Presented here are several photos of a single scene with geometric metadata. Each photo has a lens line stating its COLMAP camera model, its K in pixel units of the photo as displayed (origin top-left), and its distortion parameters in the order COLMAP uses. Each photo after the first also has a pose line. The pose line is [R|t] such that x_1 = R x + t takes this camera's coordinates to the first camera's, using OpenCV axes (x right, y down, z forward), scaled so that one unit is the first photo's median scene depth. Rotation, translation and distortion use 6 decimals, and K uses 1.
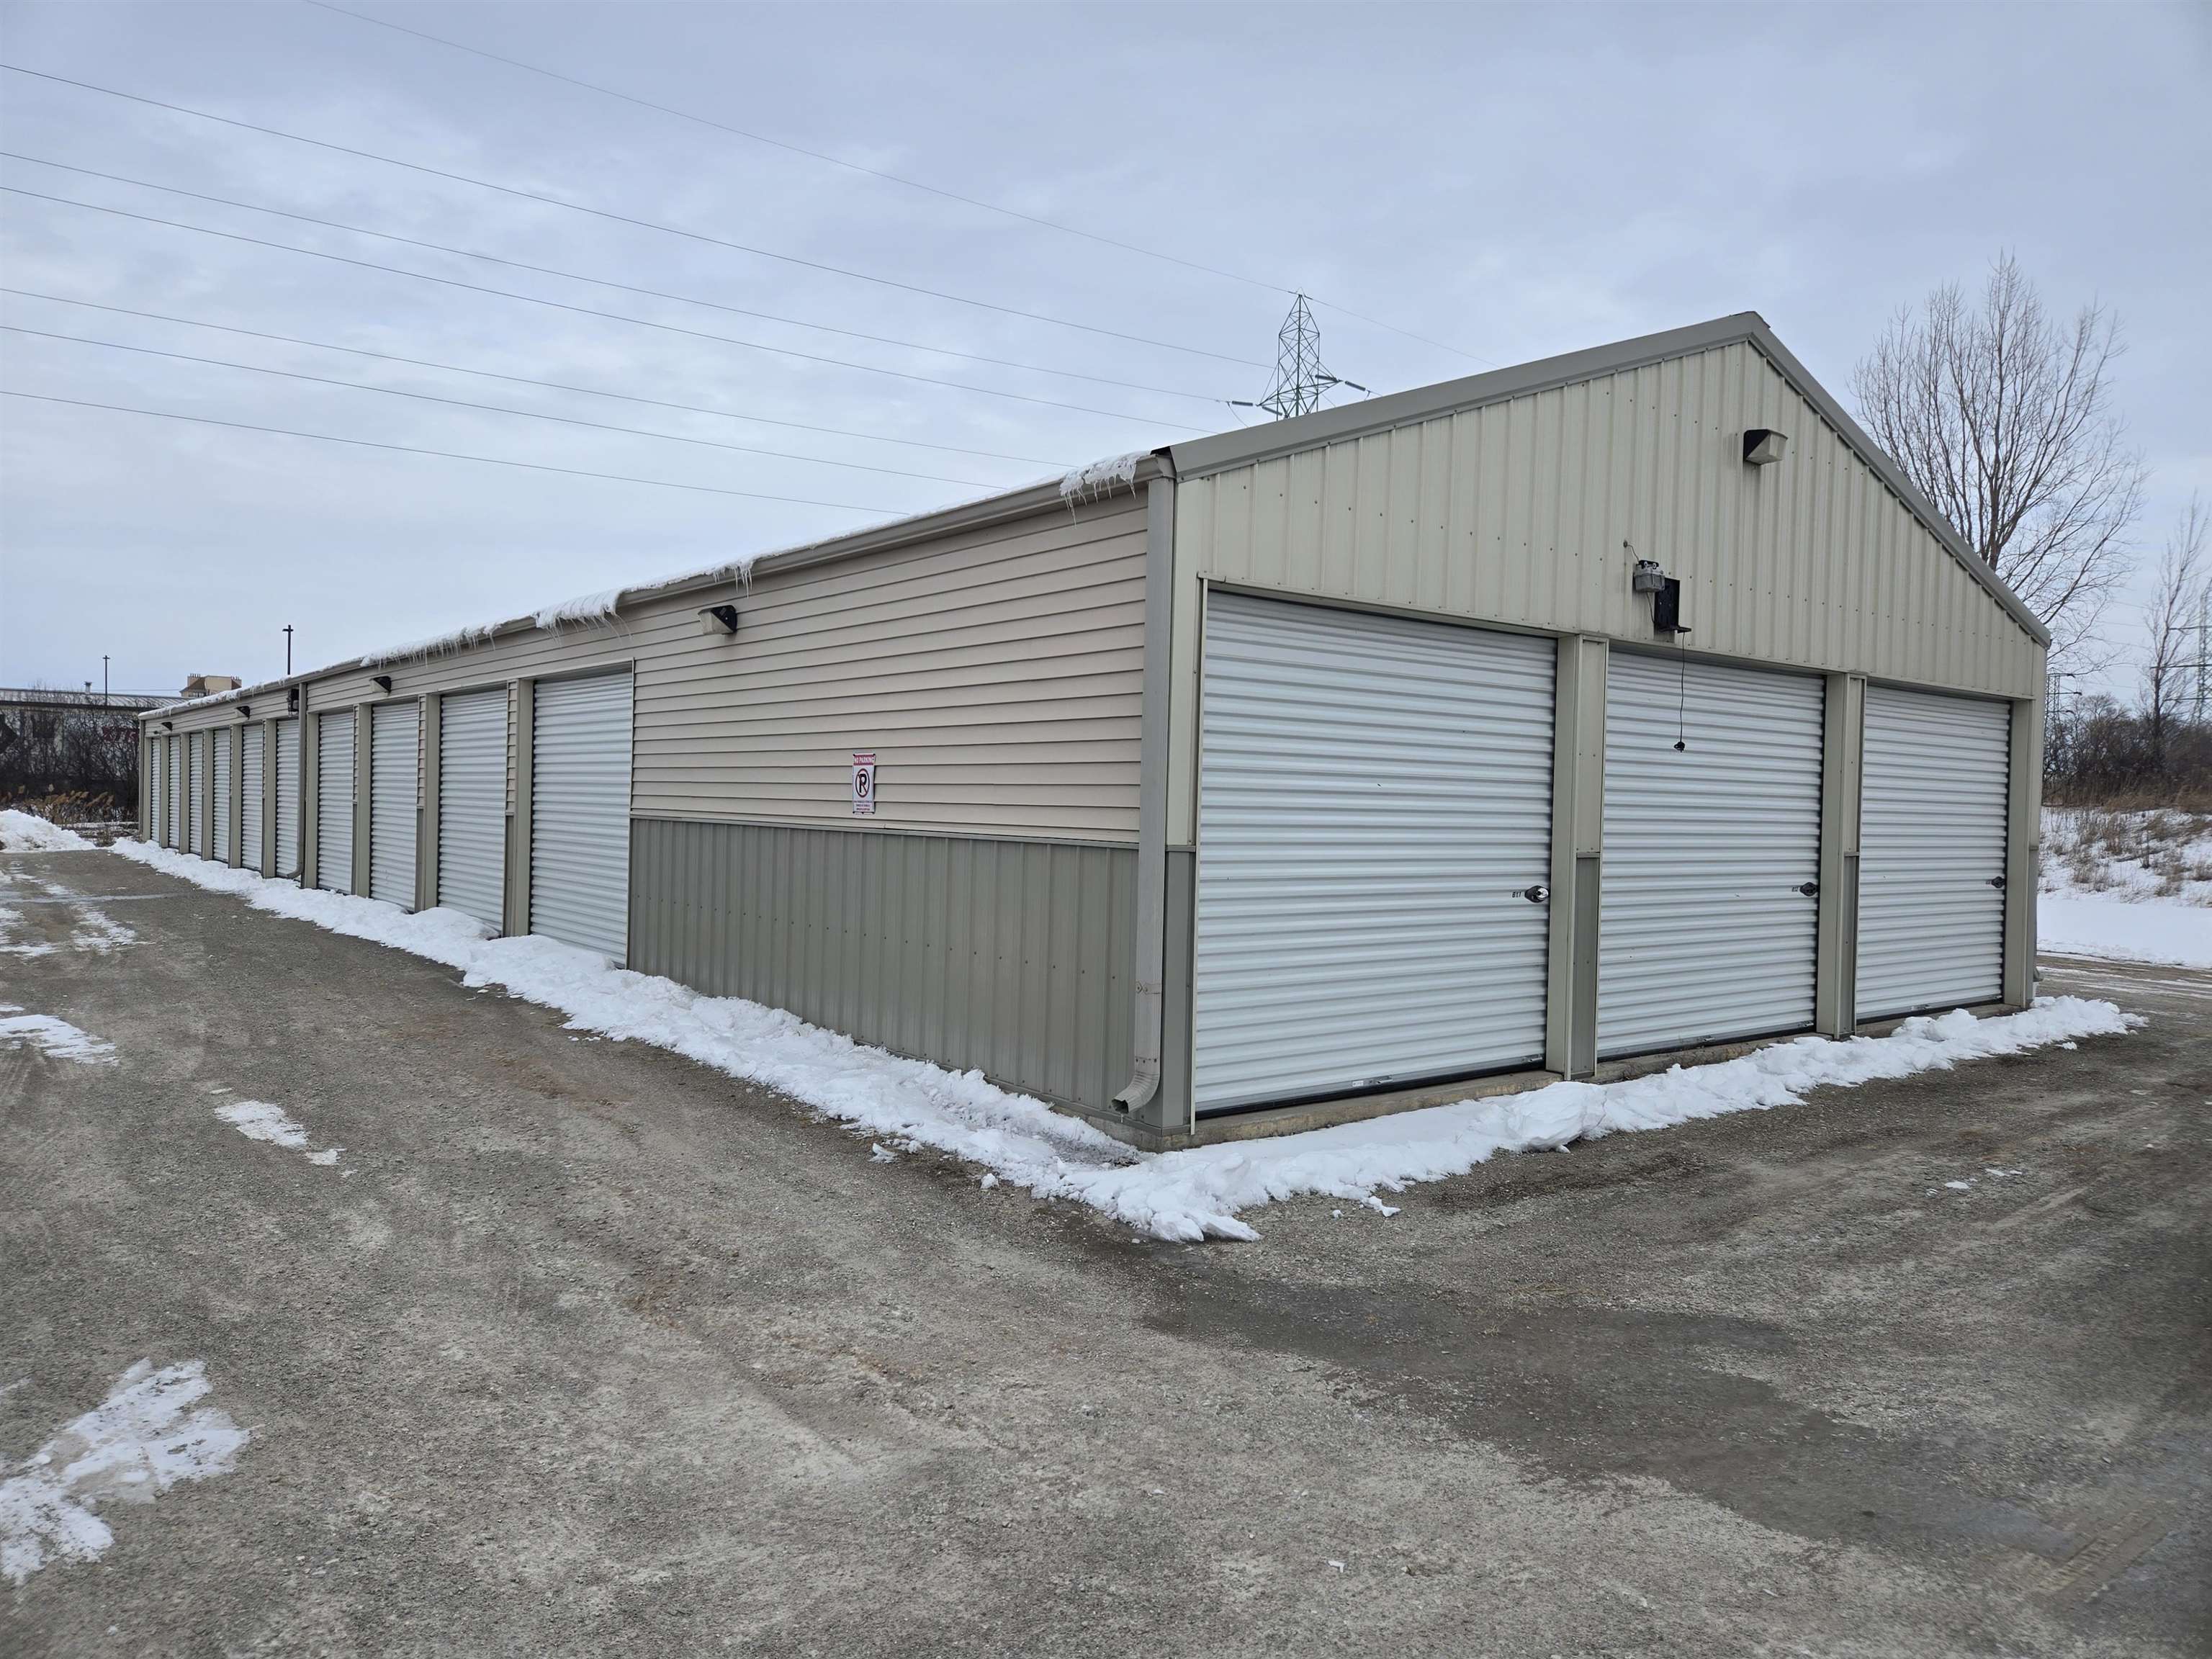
lens RADIAL K [[1483.6, 0, 1115.5], [0, 1483.6, 816.2], [0, 0, 1]] dist [0.085717, -0.067565]
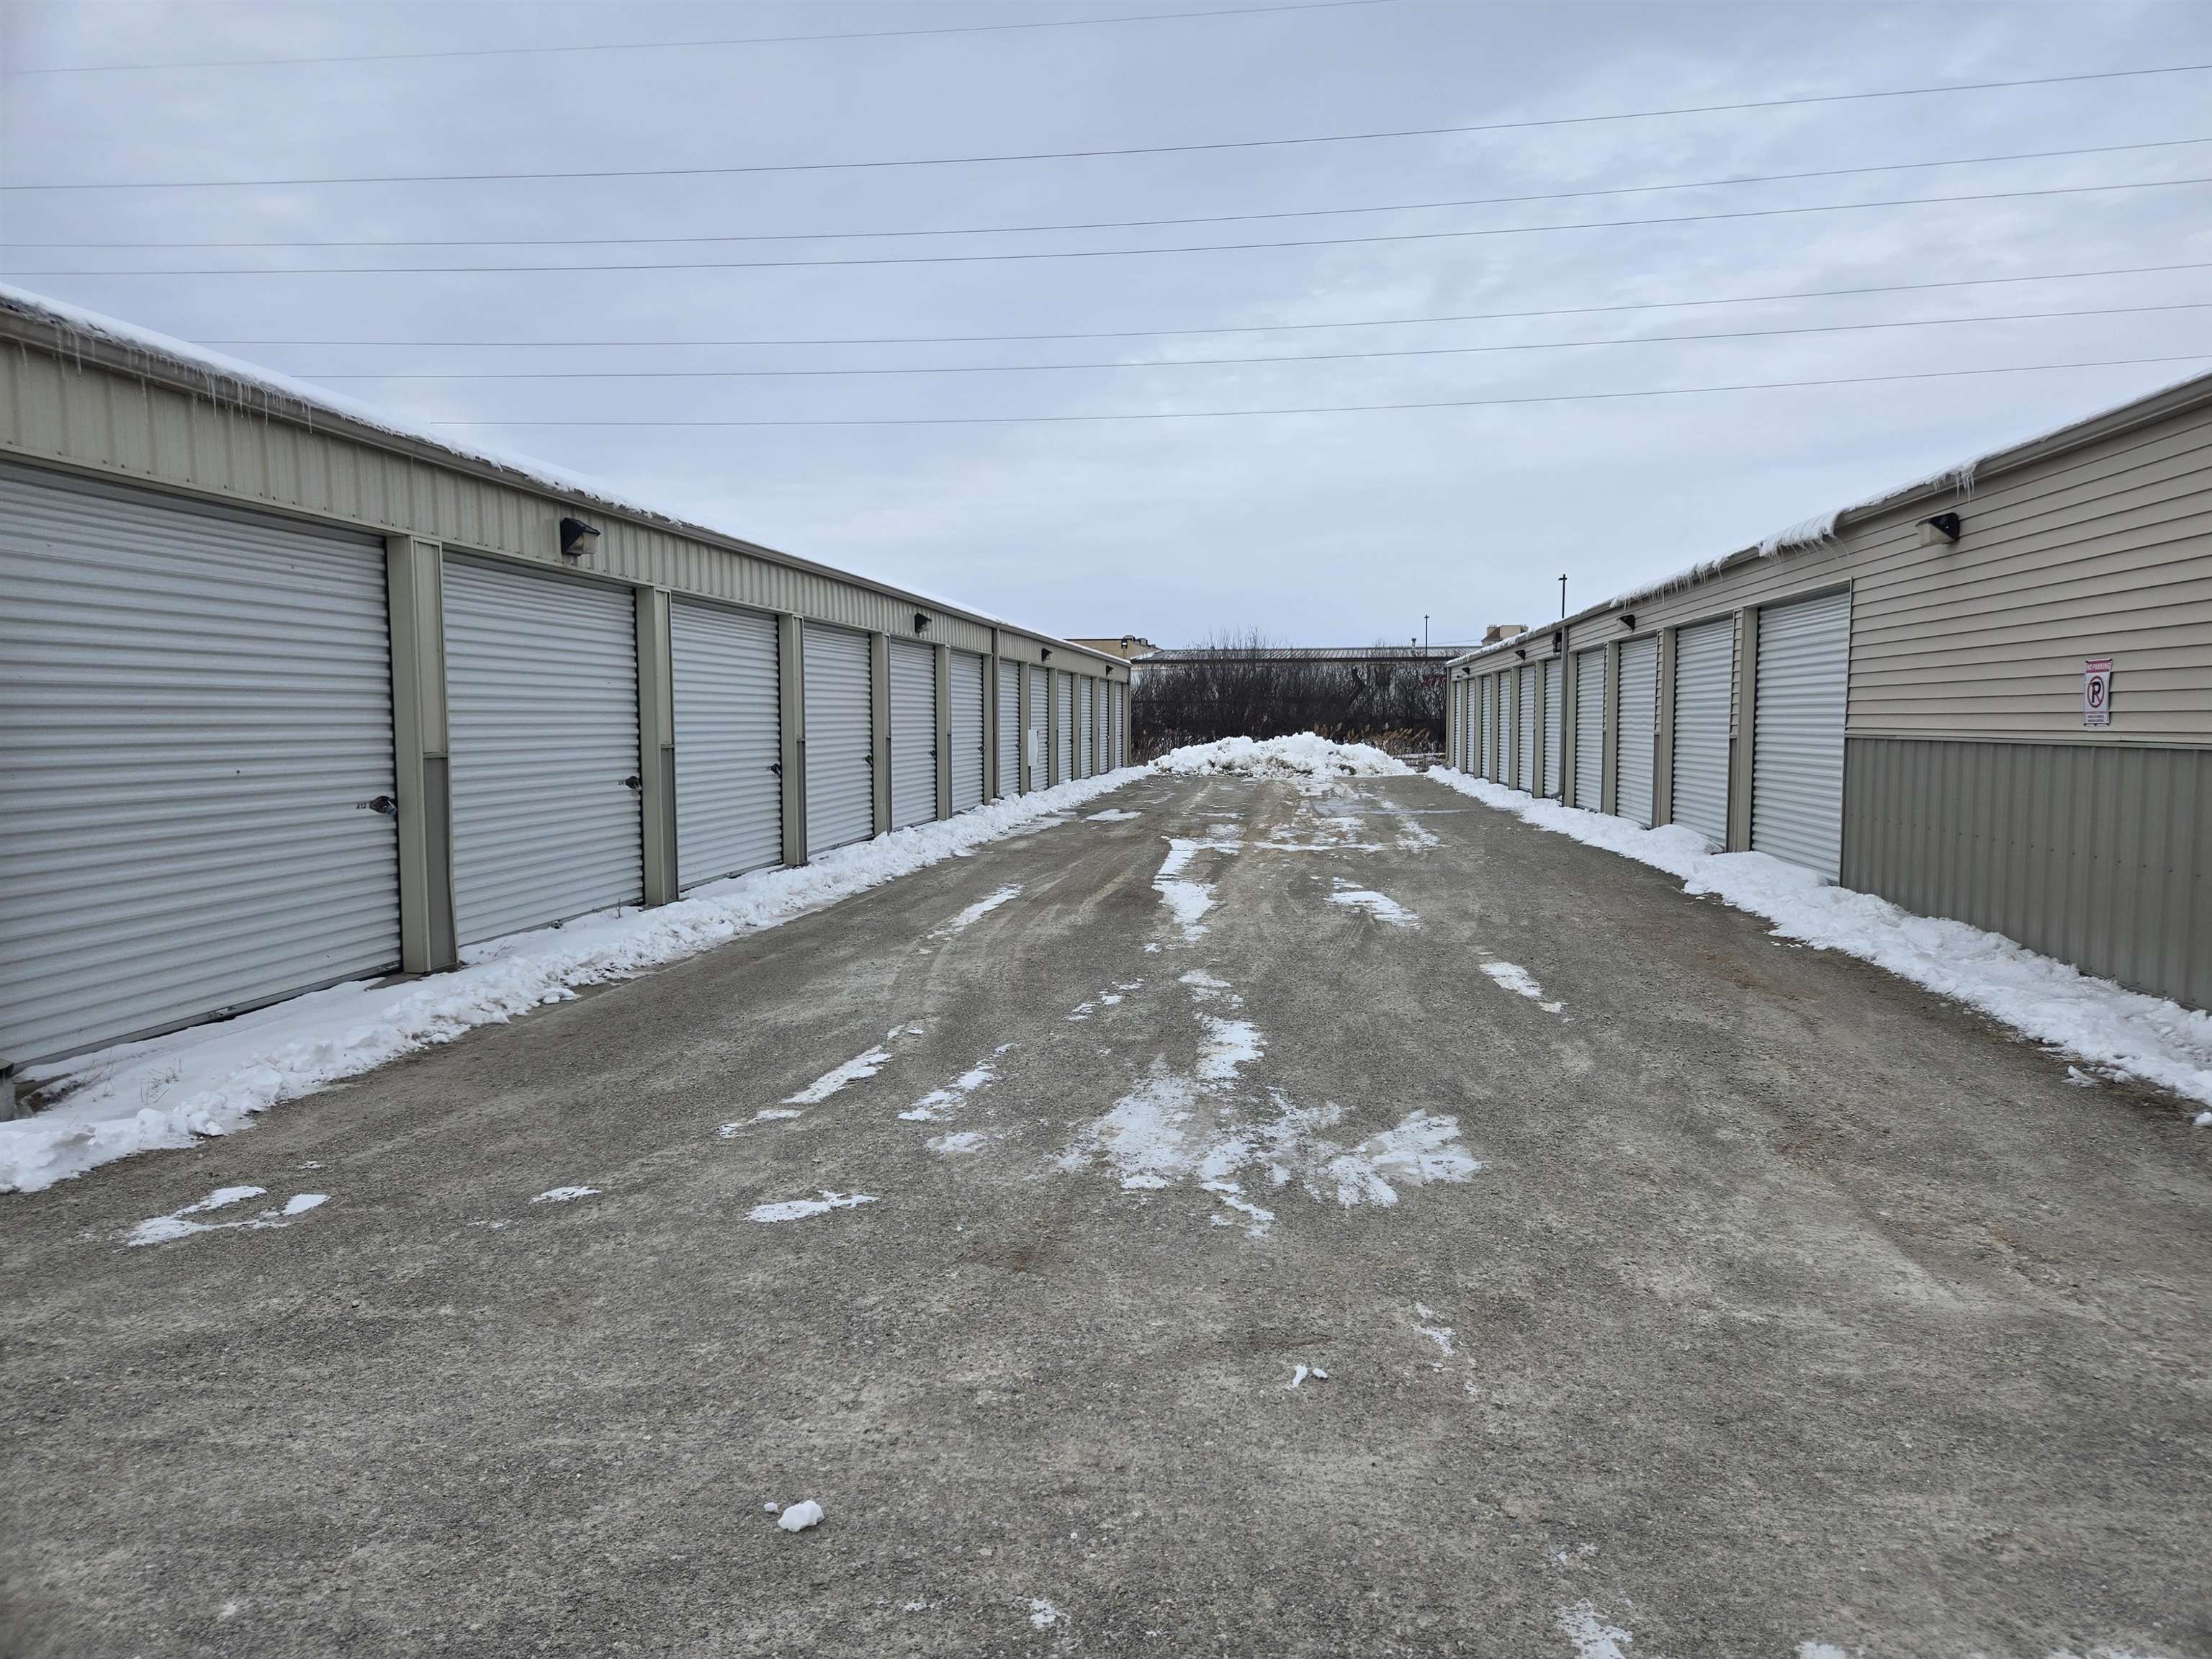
lens RADIAL K [[1483.6, 0, 1115.5], [0, 1483.6, 816.2], [0, 0, 1]] dist [0.085717, -0.067565]
pose [[0.702508, 0.023587, -0.711285, 0.093602], [0.009514, 0.999050, 0.042526, 0.010757], [0.711612, -0.036642, 0.701616, -0.111445]]
